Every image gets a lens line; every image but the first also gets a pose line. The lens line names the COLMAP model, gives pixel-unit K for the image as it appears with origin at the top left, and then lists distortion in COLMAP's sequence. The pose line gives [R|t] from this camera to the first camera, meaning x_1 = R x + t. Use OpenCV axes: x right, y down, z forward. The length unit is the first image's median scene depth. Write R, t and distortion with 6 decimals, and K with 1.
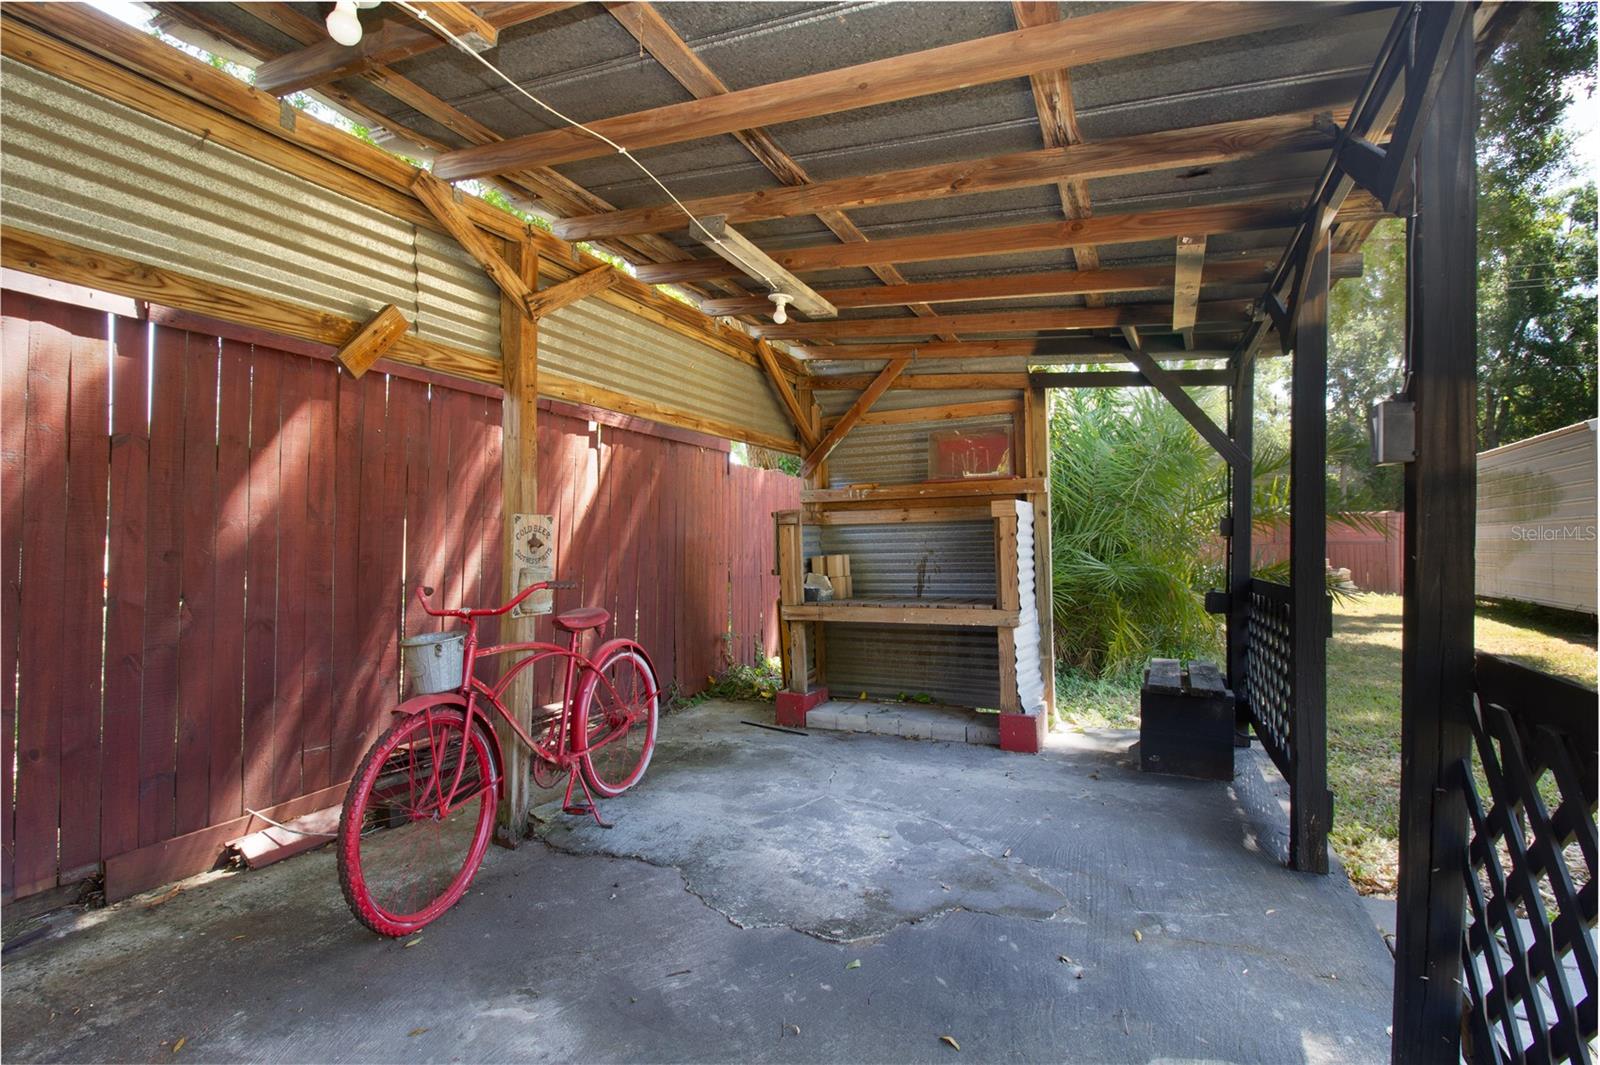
lens RADIAL K [[744.7, 0, 800.0], [0, 744.7, 532.5], [0, 0, 1]] dist [-0.000181, -0.013060]
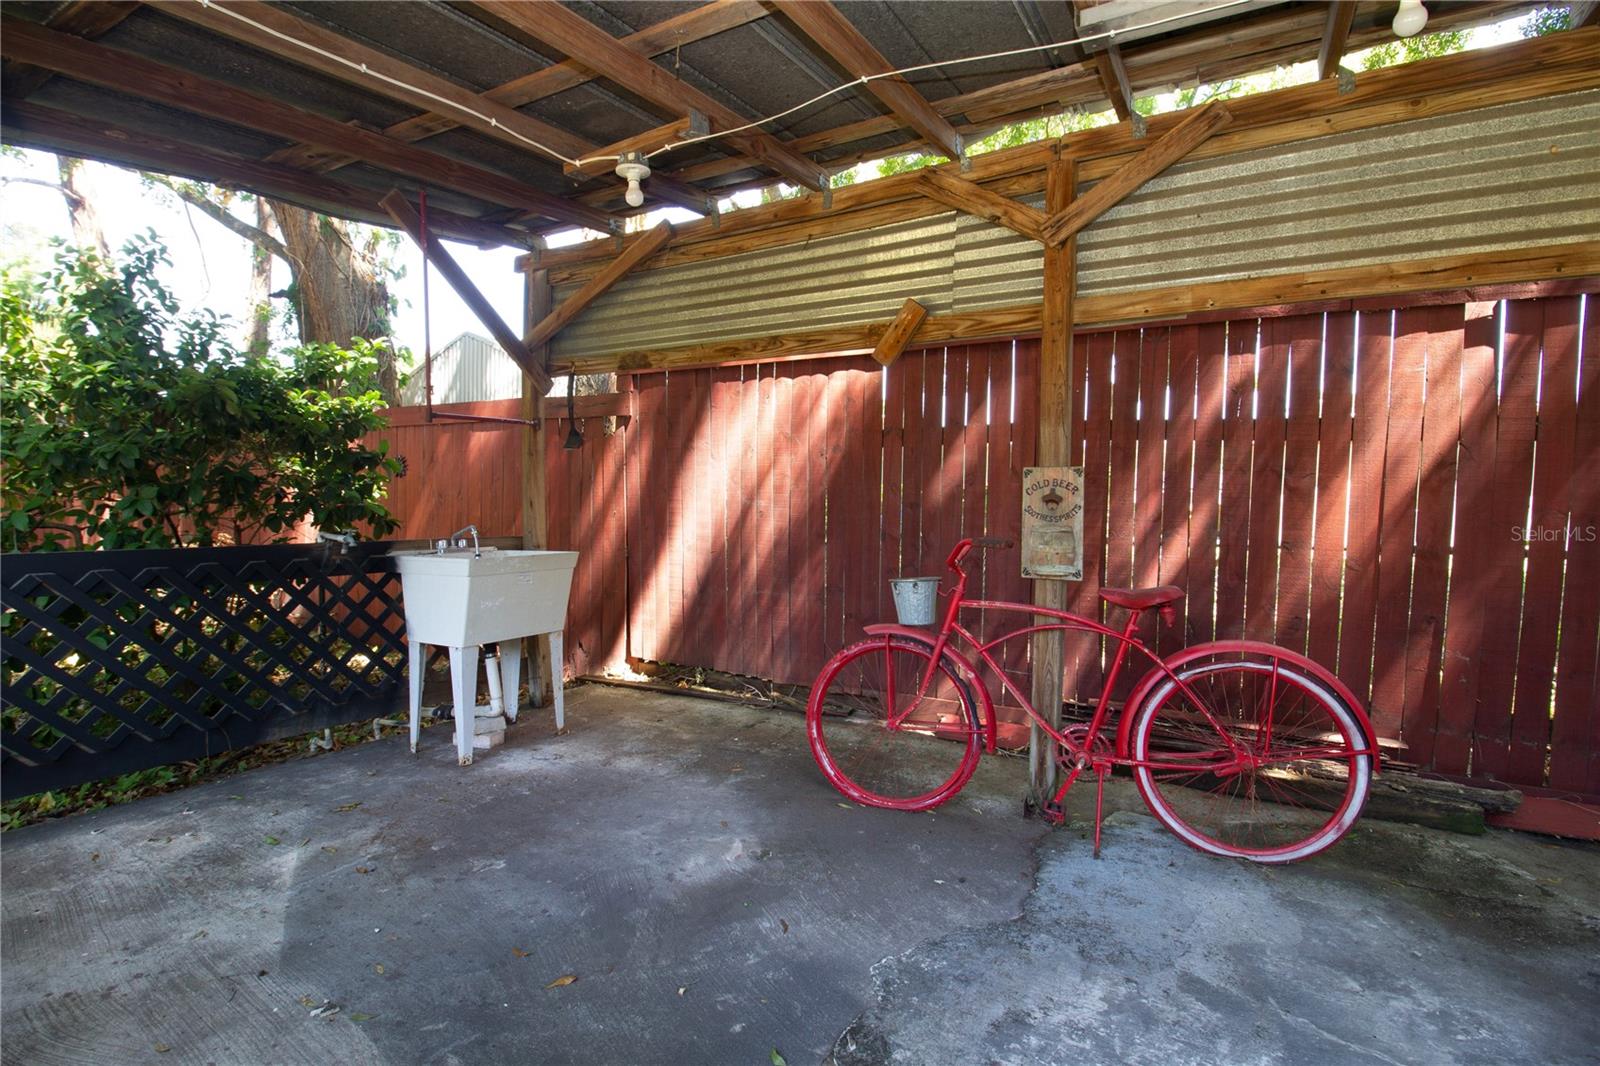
lens RADIAL K [[744.7, 0, 800.0], [0, 744.7, 533.0], [0, 0, 1]] dist [-0.000181, -0.013060]
pose [[-0.092336, 0.046717, -0.994631, 0.596104], [0.001137, 0.998903, 0.046812, 0.013568], [0.995727, 0.003191, -0.092288, 0.822993]]
